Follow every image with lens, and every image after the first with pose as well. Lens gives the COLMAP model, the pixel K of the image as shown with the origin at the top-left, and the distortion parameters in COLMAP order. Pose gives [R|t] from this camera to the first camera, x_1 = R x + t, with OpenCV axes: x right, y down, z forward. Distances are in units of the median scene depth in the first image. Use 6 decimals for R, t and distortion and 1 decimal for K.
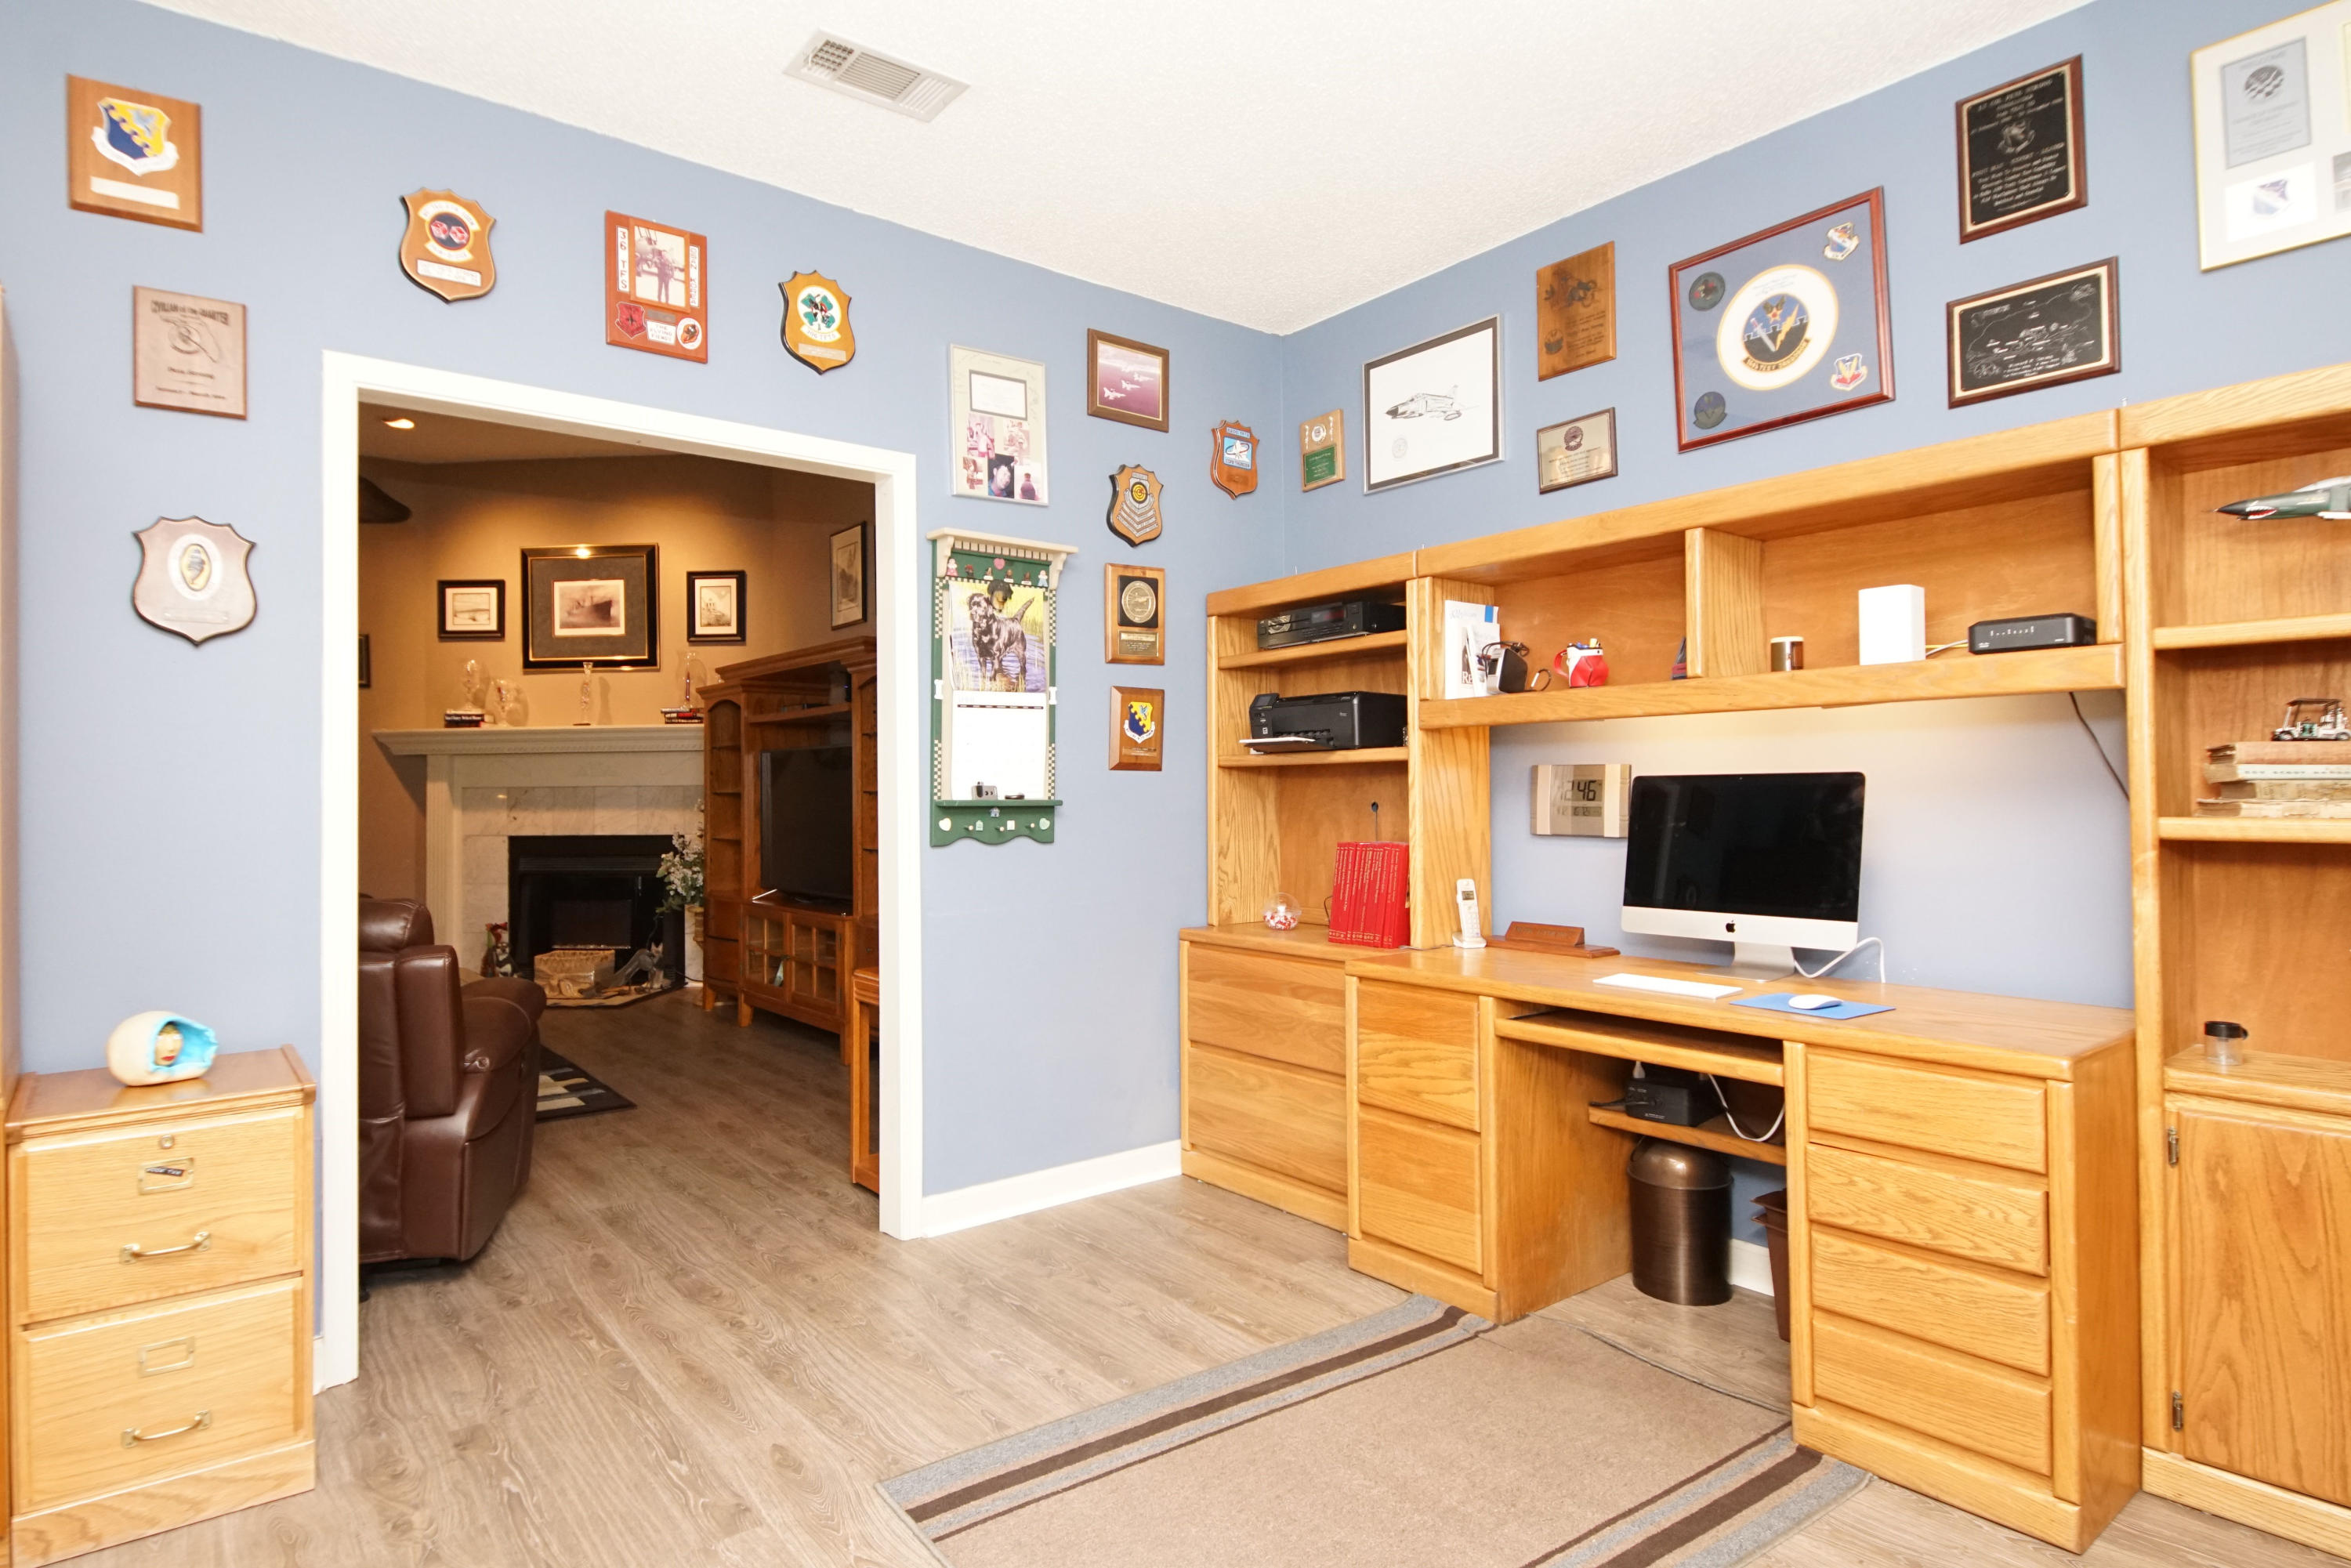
lens RADIAL K [[1250.1, 0, 1173.1], [0, 1250.1, 772.8], [0, 0, 1]] dist [0.019508, -0.021285]
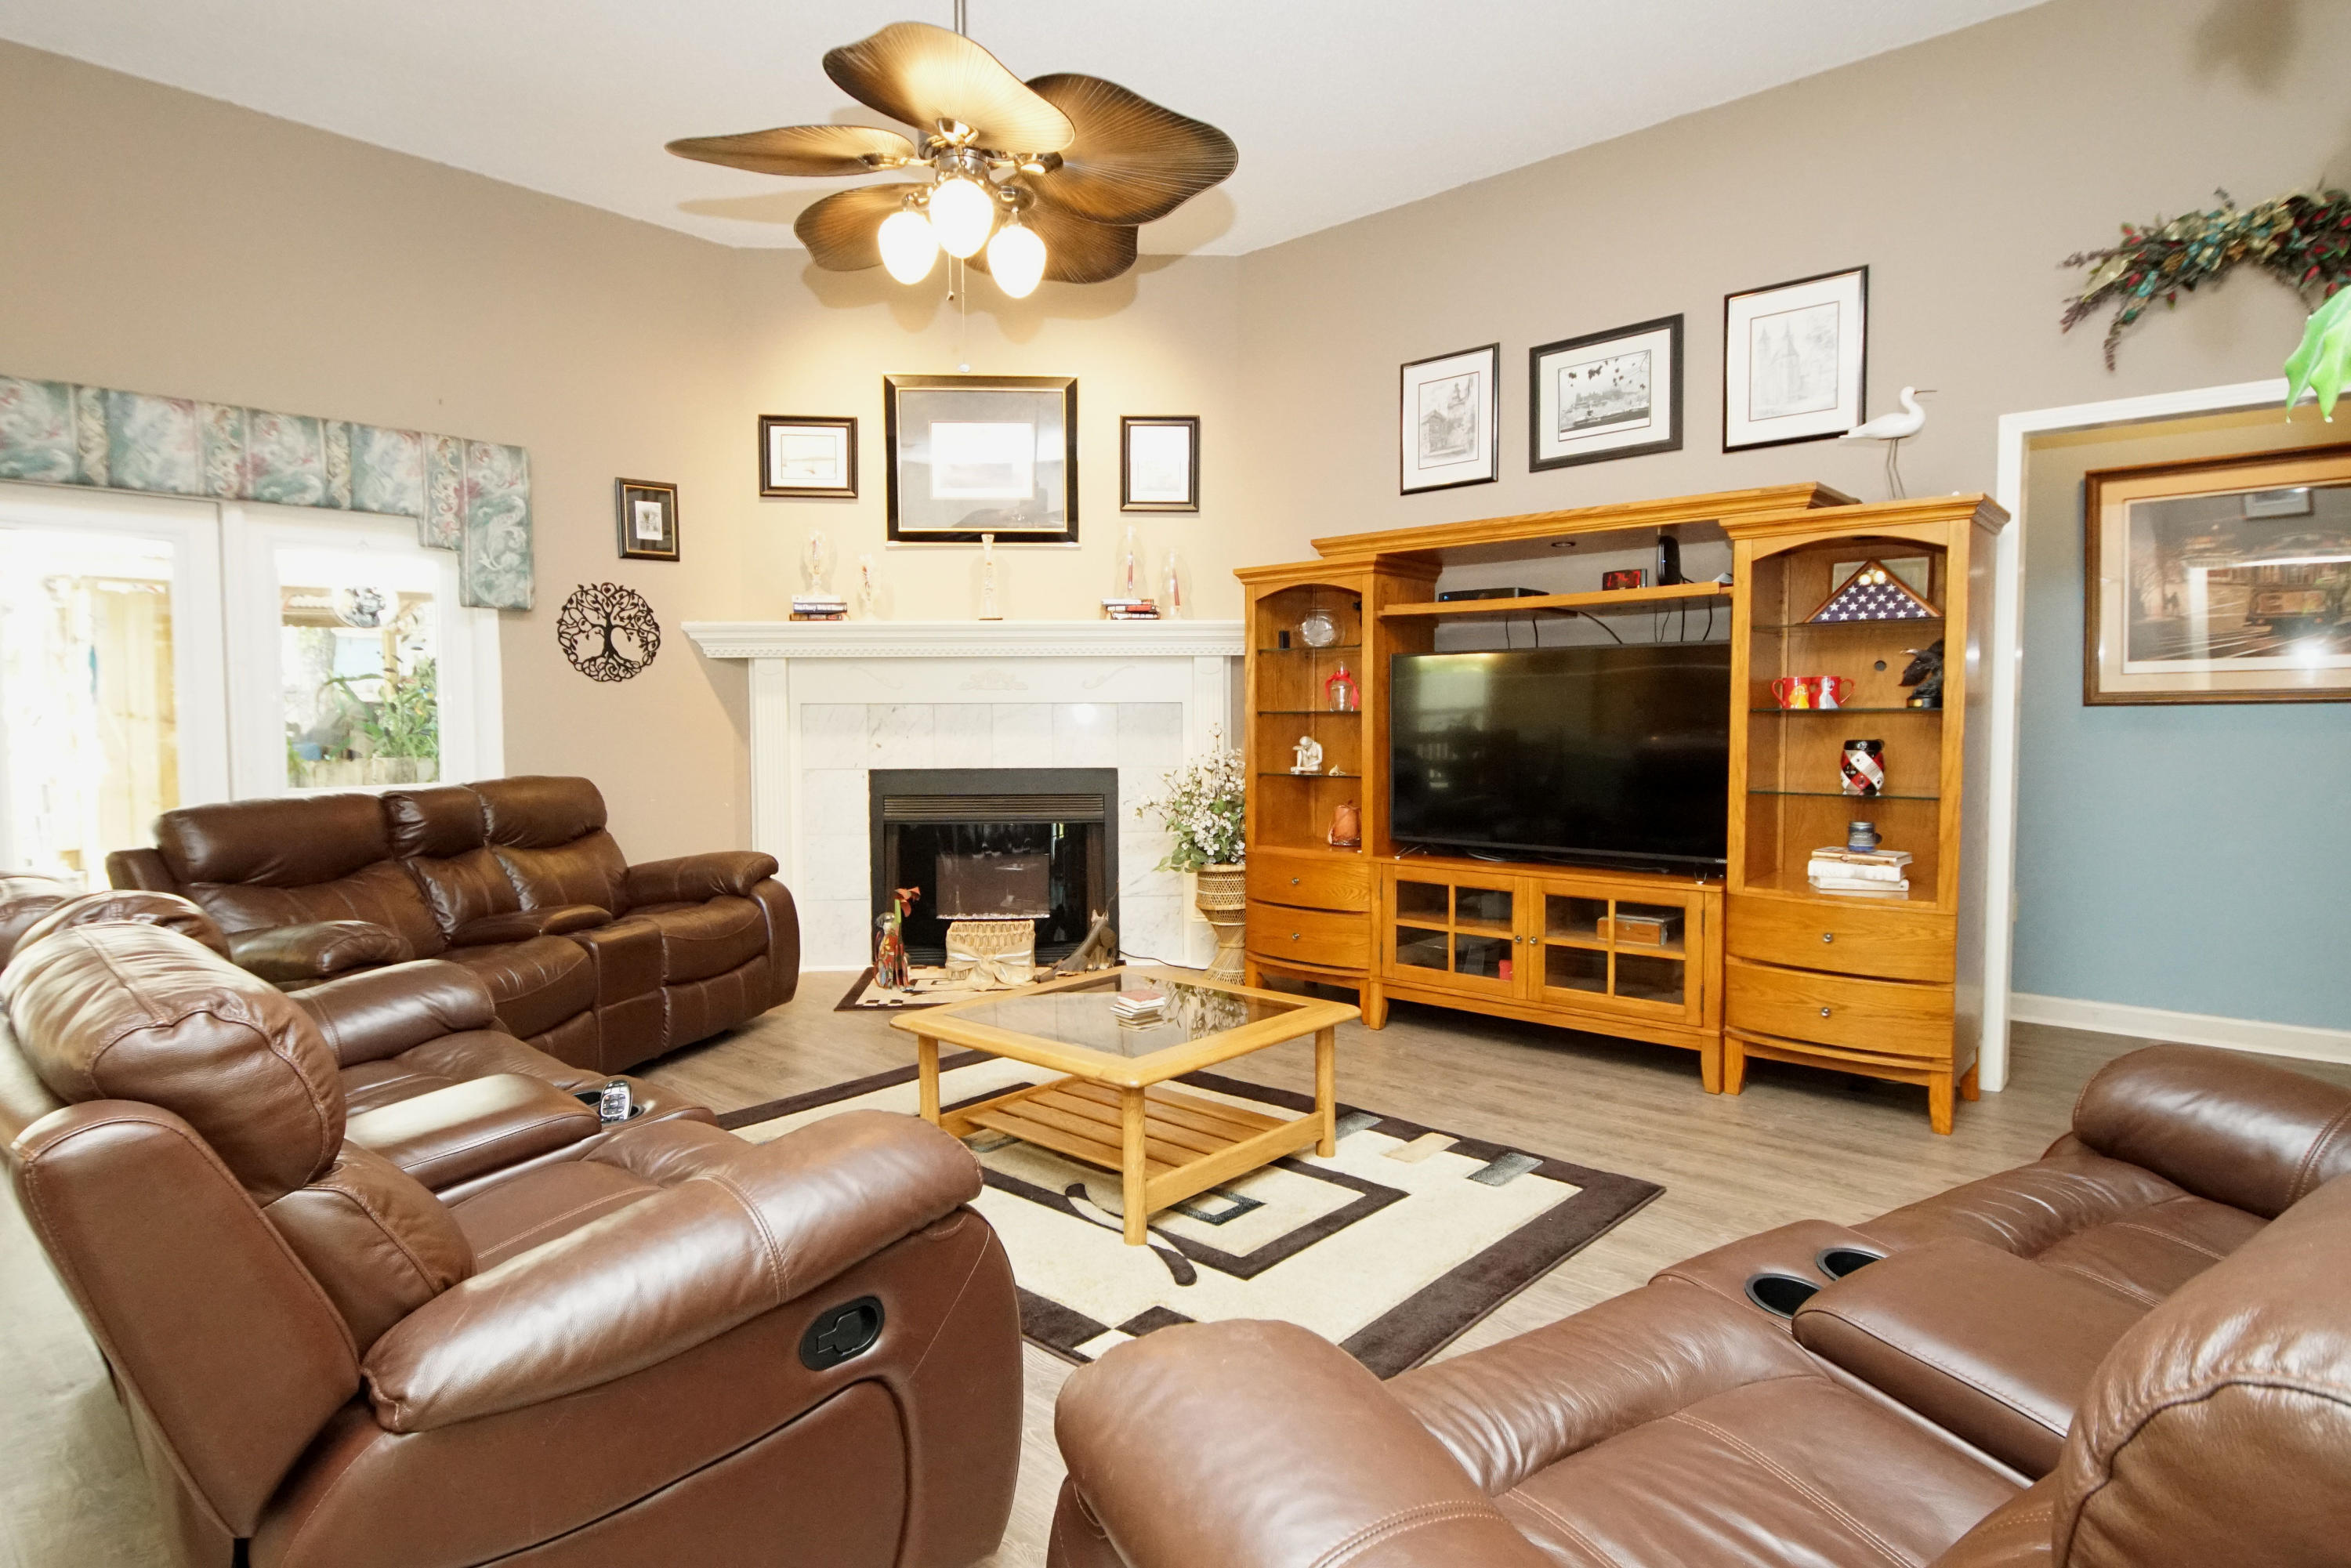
lens RADIAL K [[1250.1, 0, 1157.1], [0, 1250.1, 777.8], [0, 0, 1]] dist [0.019508, -0.021285]
pose [[0.989211, -0.001143, 0.146495, -0.469962], [-0.008031, 0.998043, 0.062021, 0.008130], [-0.146279, -0.062528, 0.987265, 0.246795]]
